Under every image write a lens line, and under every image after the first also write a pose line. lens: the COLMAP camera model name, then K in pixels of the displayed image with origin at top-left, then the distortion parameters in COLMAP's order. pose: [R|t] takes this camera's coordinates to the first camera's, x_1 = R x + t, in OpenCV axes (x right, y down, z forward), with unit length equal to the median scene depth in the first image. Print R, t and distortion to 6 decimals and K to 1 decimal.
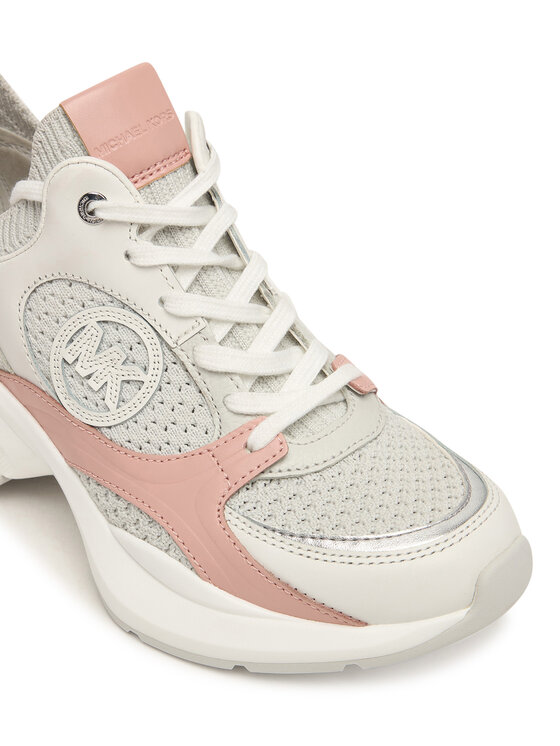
lens RADIAL K [[1501.9, 0, 280.2], [0, 1501.9, 373.1], [0, 0, 1]] dist [-0.050895, 0.000000]
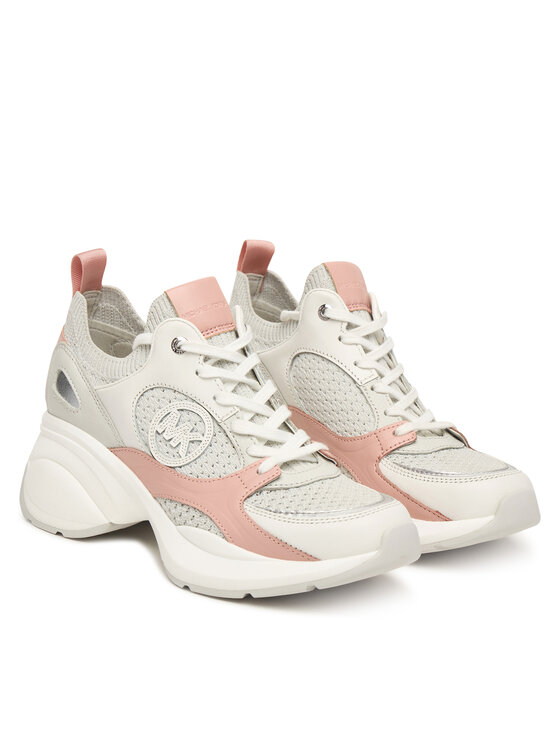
lens RADIAL K [[1767.3, 0, 280.6], [0, 1767.3, 373.2], [0, 0, 1]] dist [0.107402, 0.000000]
pose [[0.998569, 0.033011, -0.042076, 0.086072], [-0.044970, 0.944109, -0.326552, 0.604169], [0.028944, 0.327977, 0.944242, -0.982803]]
